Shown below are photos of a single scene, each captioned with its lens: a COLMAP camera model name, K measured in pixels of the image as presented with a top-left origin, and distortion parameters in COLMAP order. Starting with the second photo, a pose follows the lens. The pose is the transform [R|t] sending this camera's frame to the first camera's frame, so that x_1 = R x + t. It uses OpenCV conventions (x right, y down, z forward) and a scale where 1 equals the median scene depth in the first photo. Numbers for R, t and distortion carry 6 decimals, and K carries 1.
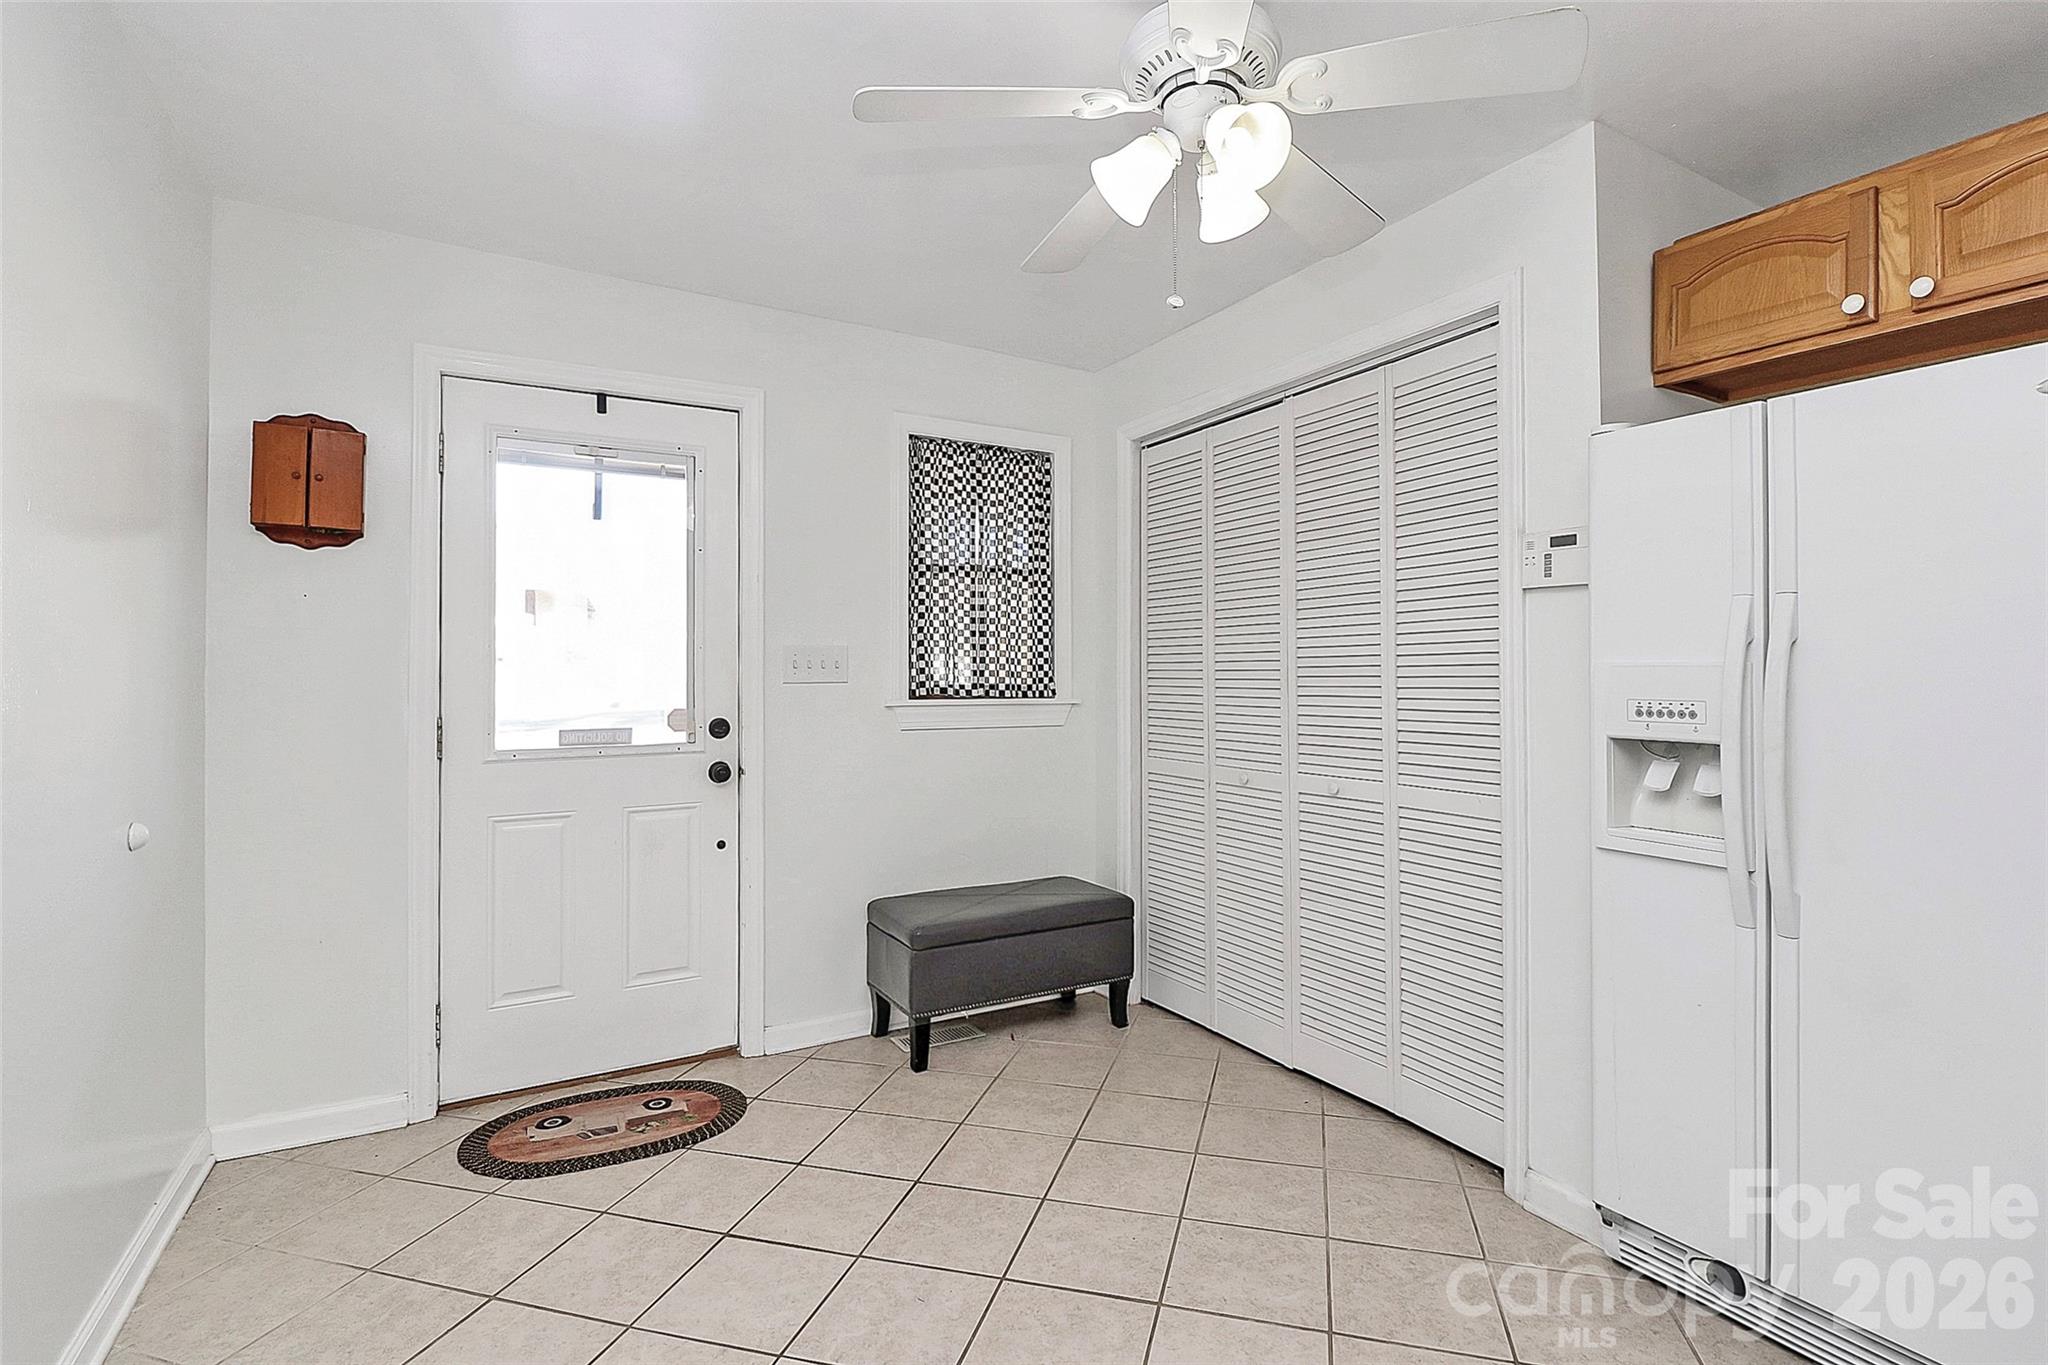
lens RADIAL K [[976.6, 0, 1036.4], [0, 976.6, 653.3], [0, 0, 1]] dist [0.001045, 0.000380]
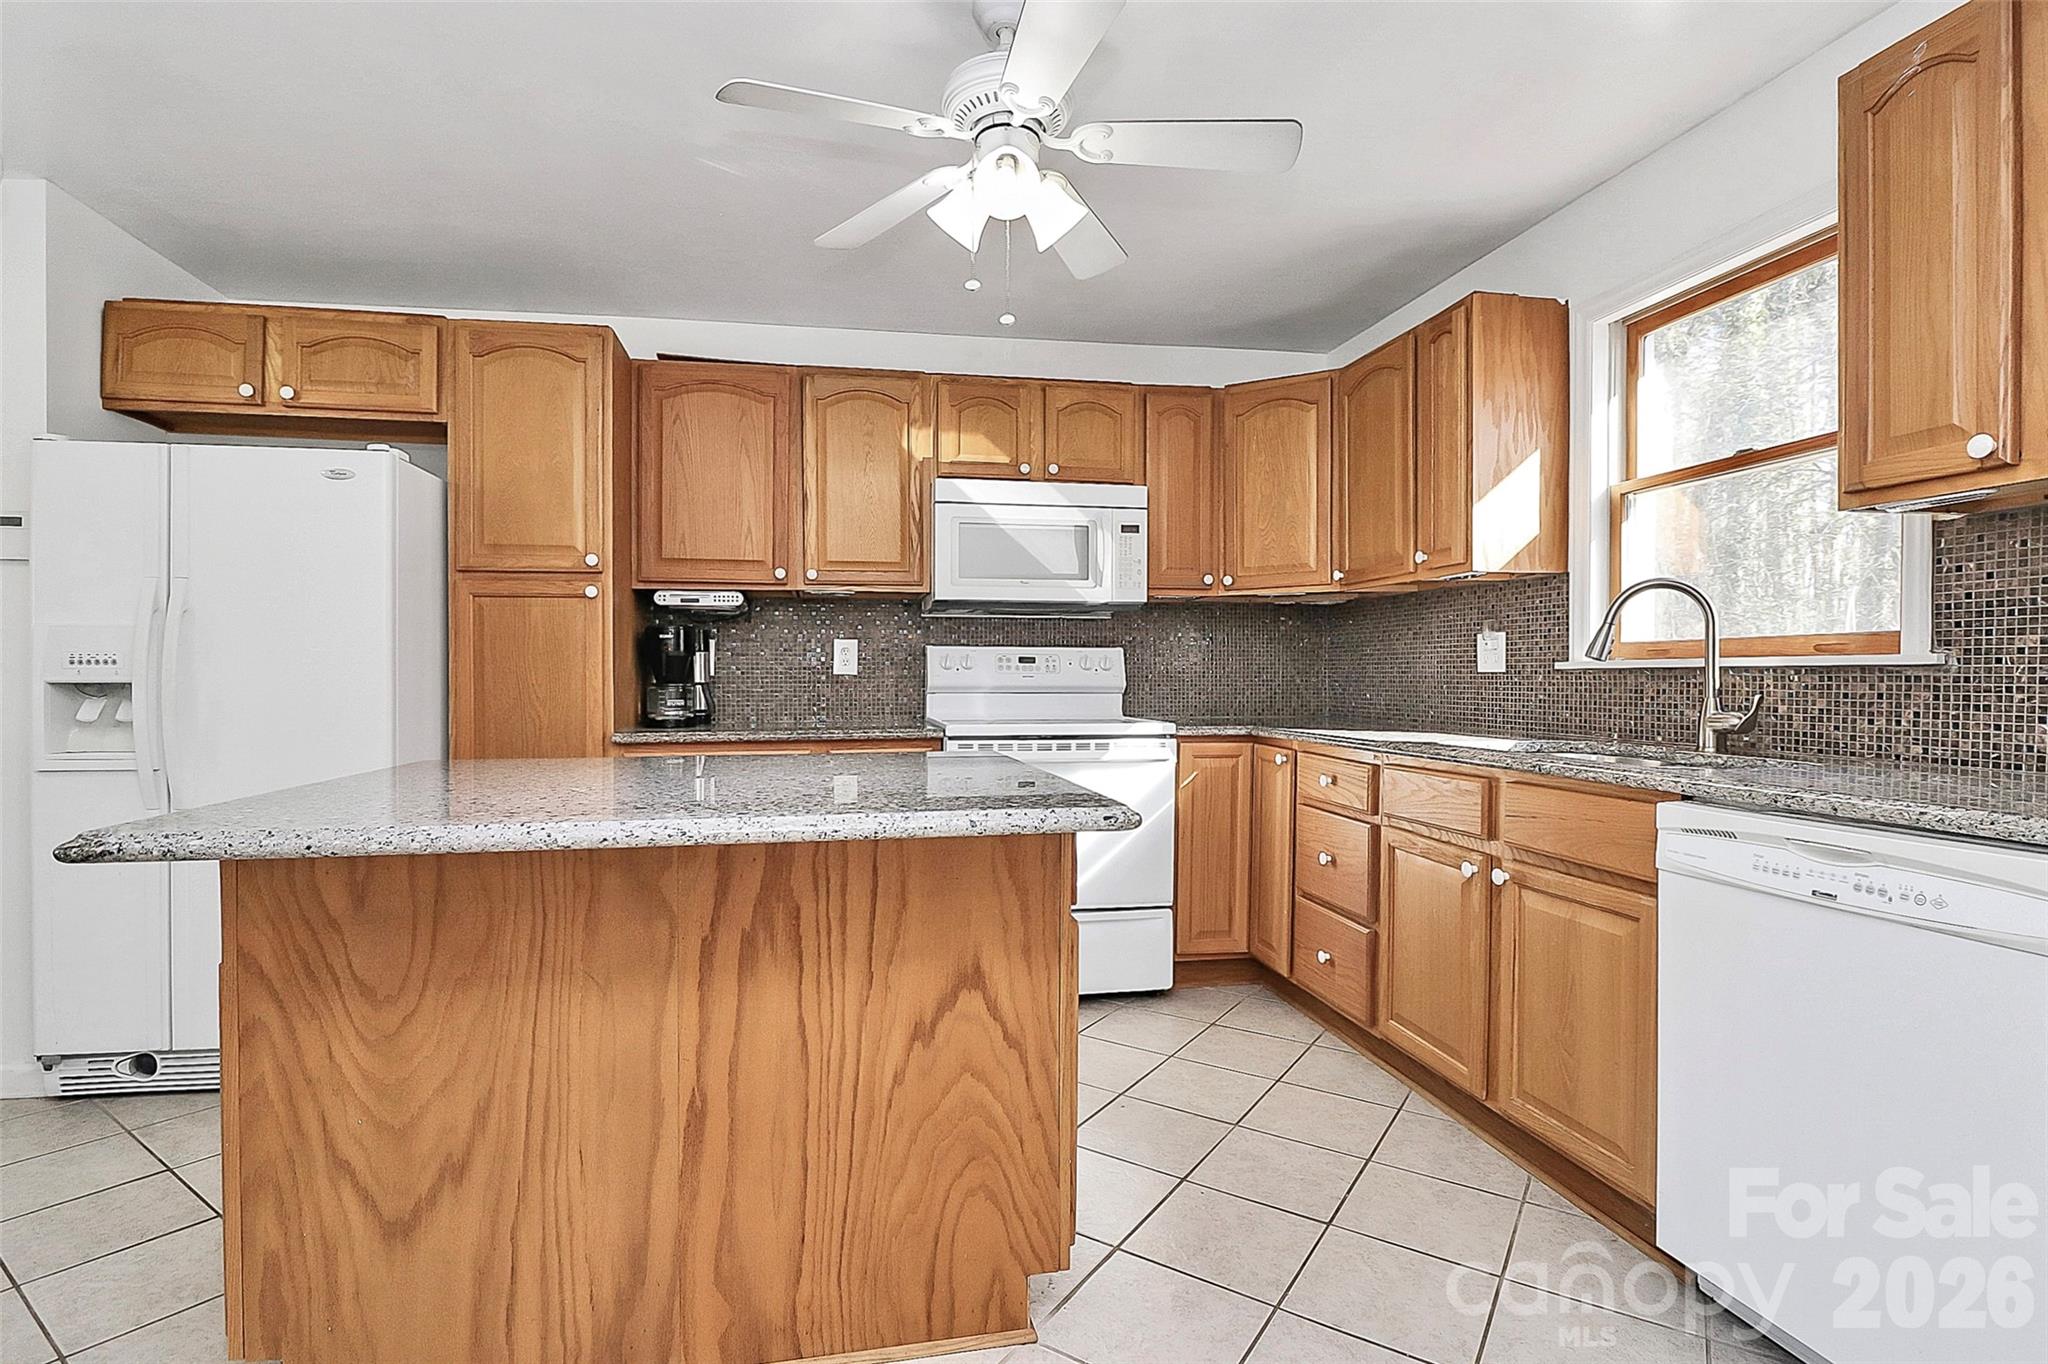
lens RADIAL K [[999.6, 0, 1002.5], [0, 999.6, 679.5], [0, 0, 1]] dist [0.000995, -0.011531]
pose [[0.329877, -0.004847, 0.944011, -0.145250], [-0.017258, 0.999789, 0.011163, 0.030847], [-0.943866, -0.019974, 0.329724, -0.395632]]
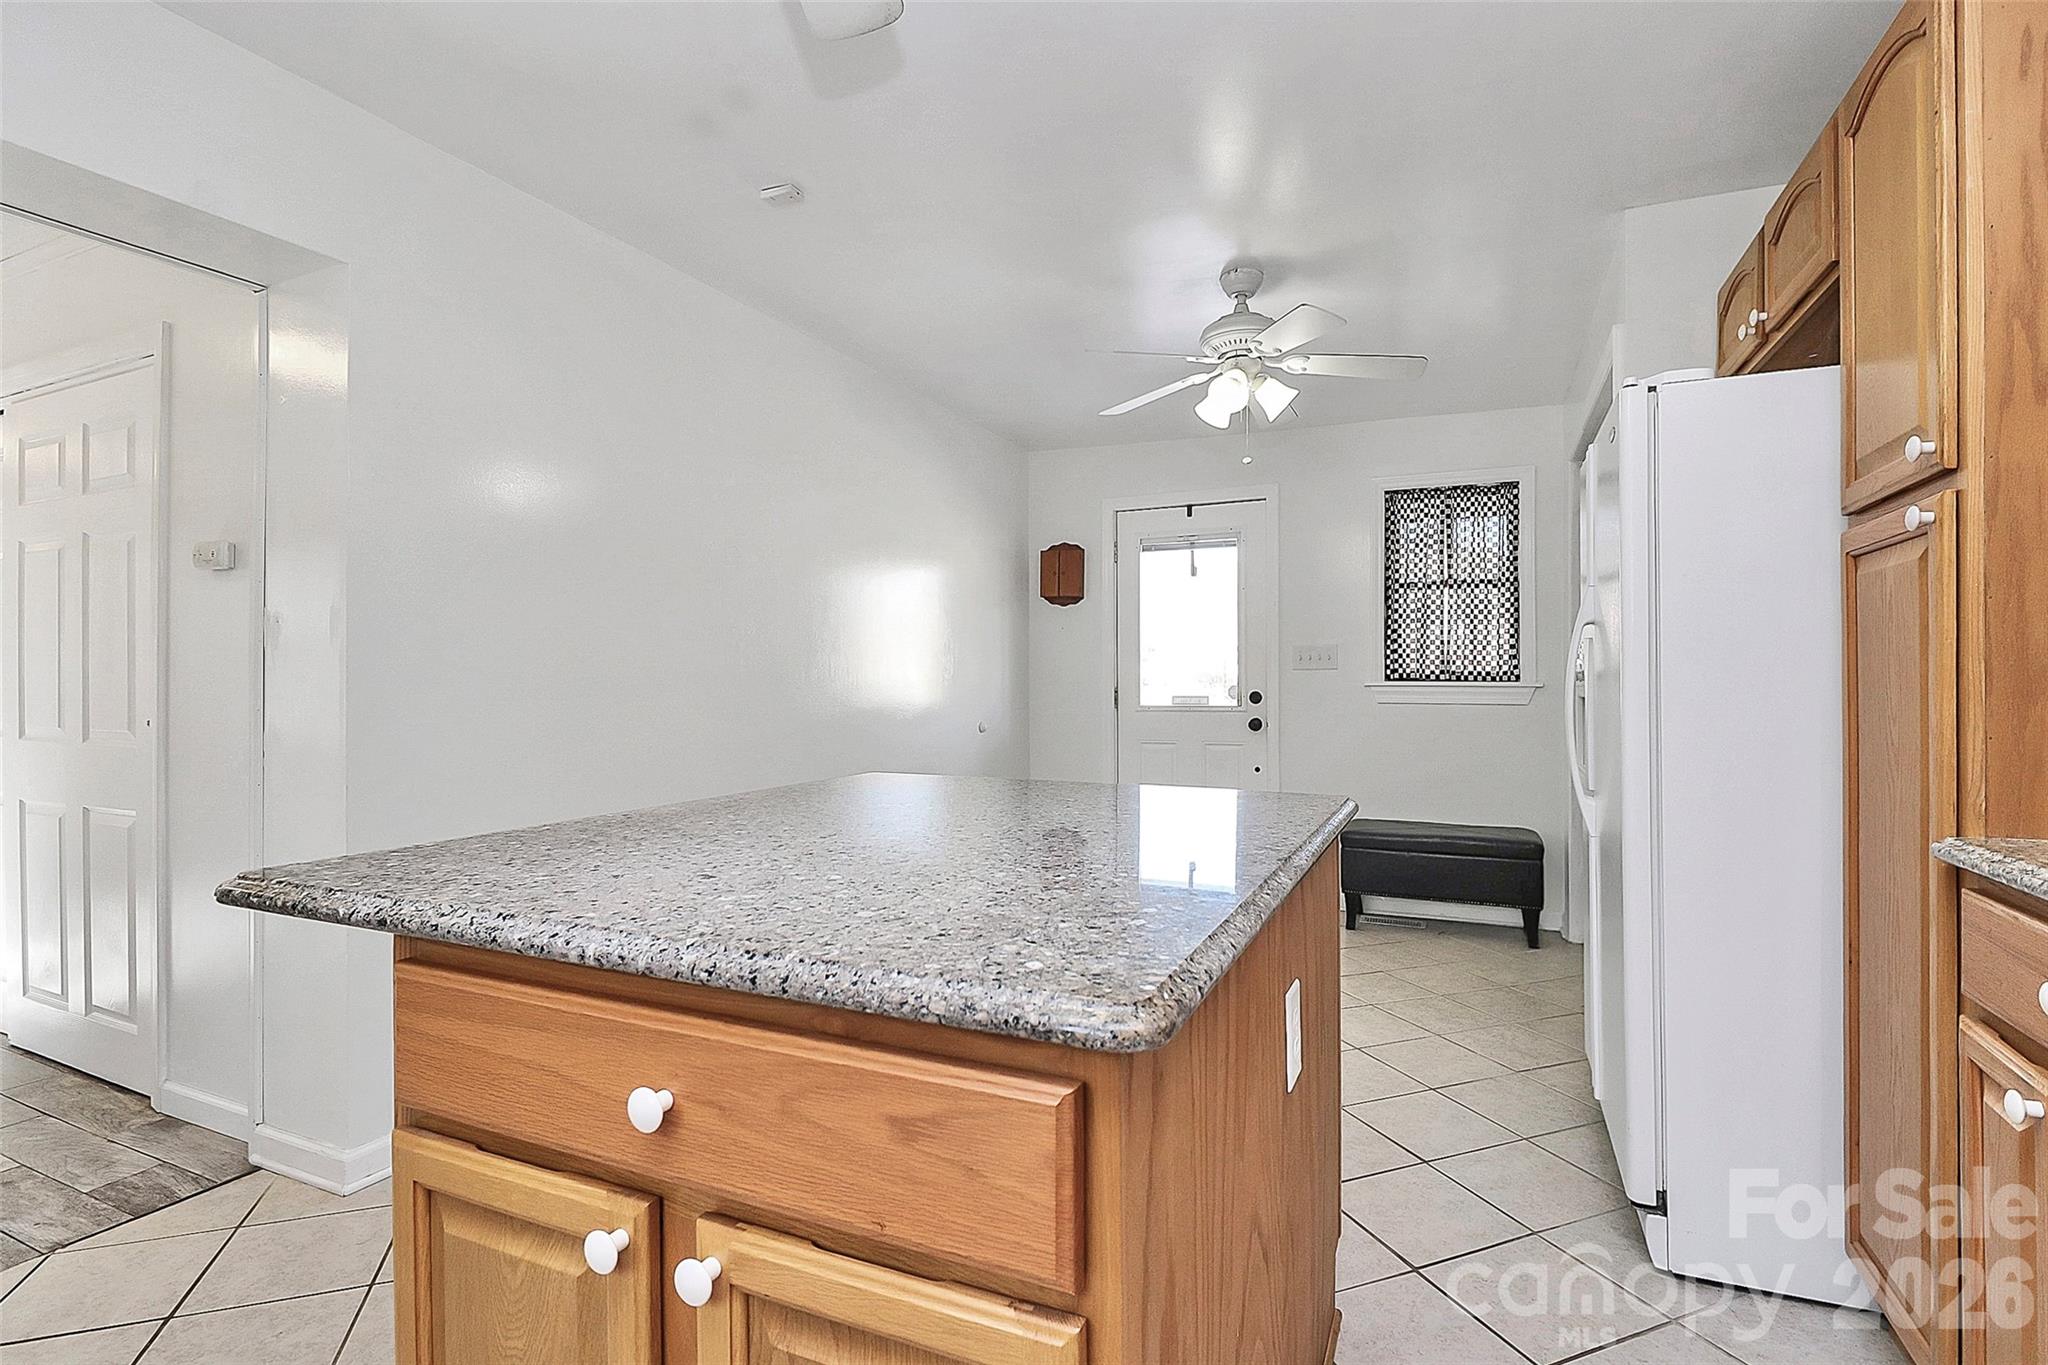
lens RADIAL K [[965.6, 0, 1028.6], [0, 965.6, 678.1], [0, 0, 1]] dist [0.000946, -0.009678]
pose [[0.581023, -0.000781, -0.813887, 0.818698], [0.016887, 0.999796, 0.011096, 0.021635], [0.813712, -0.020191, 0.580917, -0.255802]]
